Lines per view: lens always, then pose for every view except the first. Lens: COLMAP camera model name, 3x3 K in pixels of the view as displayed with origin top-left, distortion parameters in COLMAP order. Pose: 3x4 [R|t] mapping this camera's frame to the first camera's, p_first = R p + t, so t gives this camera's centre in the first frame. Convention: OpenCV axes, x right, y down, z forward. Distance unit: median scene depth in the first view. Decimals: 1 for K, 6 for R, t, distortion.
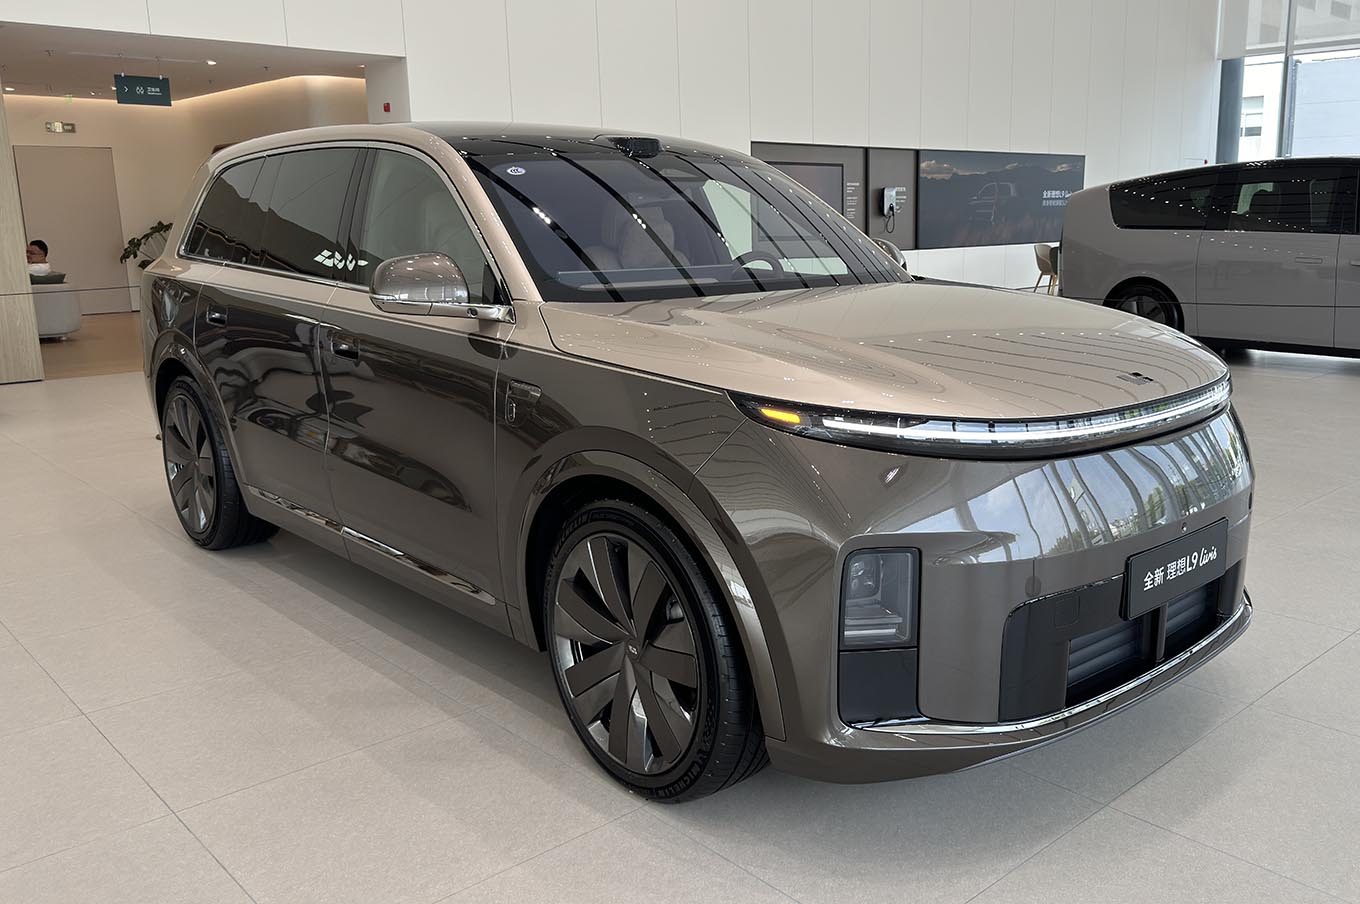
lens RADIAL K [[1111.2, 0, 739.5], [0, 1111.2, 452.0], [0, 0, 1]] dist [0.250214, -0.681123]
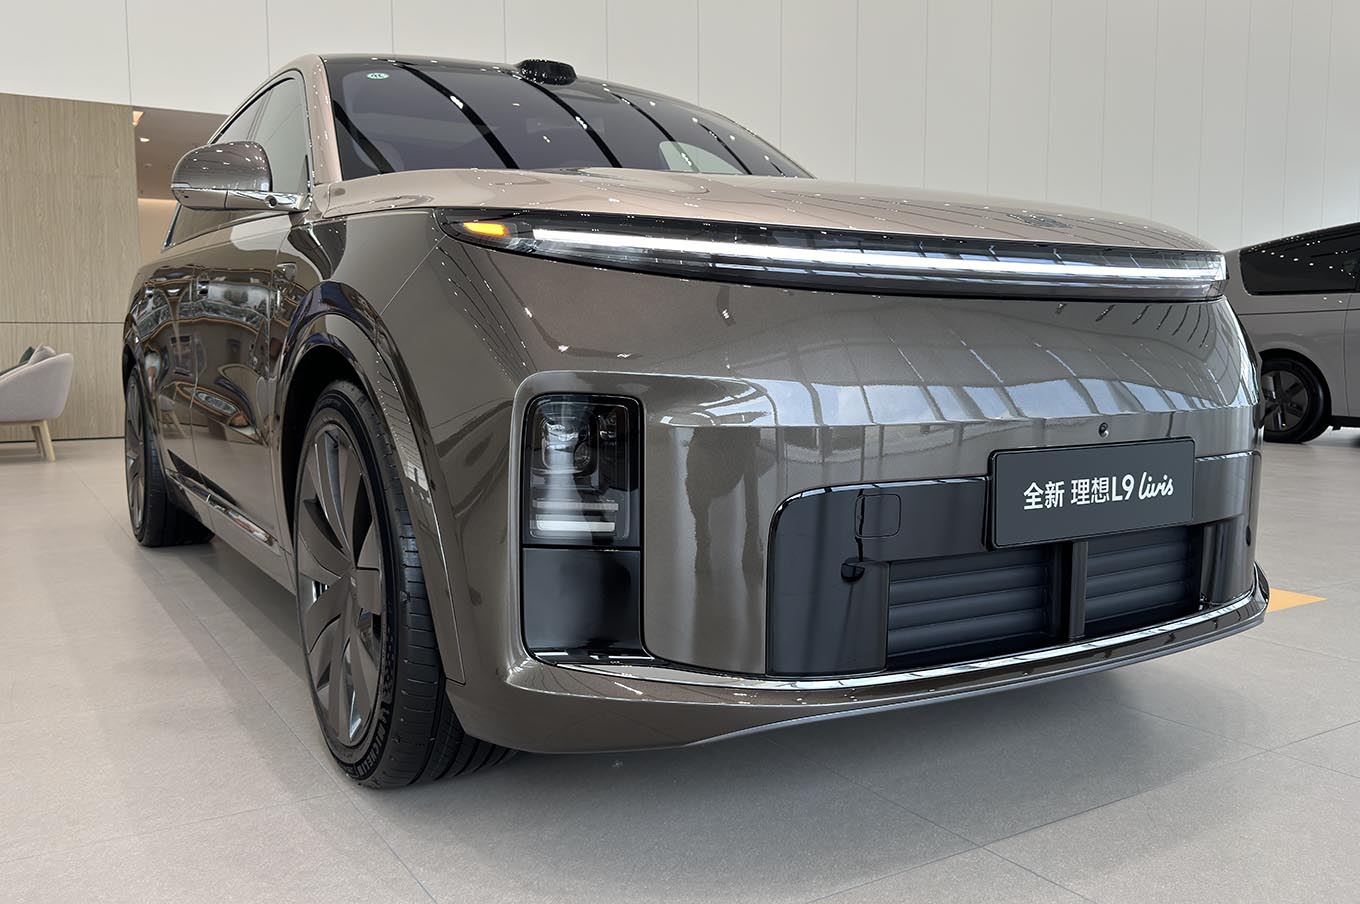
lens RADIAL K [[1126.8, 0, 644.5], [0, 1126.8, 437.3], [0, 0, 1]] dist [0.115629, -0.272894]
pose [[0.978176, 0.028633, -0.205796, 0.268427], [-0.052986, 0.992088, -0.113815, 0.164443], [0.200909, 0.122235, 0.971954, 0.292070]]
